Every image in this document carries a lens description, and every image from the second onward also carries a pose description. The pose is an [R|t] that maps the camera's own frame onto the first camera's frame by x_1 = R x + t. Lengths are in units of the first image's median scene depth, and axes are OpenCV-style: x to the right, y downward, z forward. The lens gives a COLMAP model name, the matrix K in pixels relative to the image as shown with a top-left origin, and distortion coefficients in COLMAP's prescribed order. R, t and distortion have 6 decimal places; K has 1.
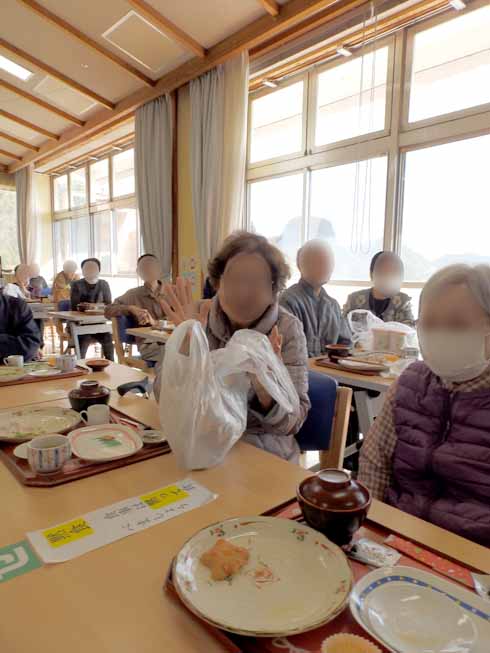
lens RADIAL K [[448.7, 0, 242.9], [0, 448.7, 328.8], [0, 0, 1]] dist [0.010830, 0.009485]
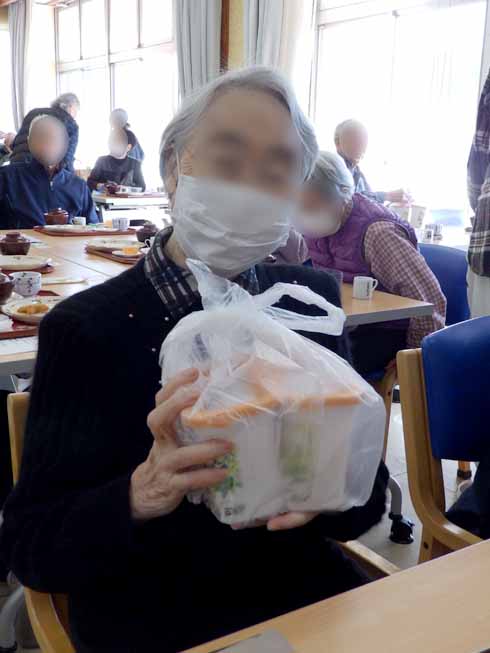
lens RADIAL K [[726.5, 0, 244.2], [0, 726.5, 326.4], [0, 0, 1]] dist [0.002761, 0.000000]
pose [[0.991623, 0.041627, -0.122272, 0.065992], [-0.027600, 0.993068, 0.114252, 0.043556], [0.126181, -0.109920, 0.985899, -0.330631]]
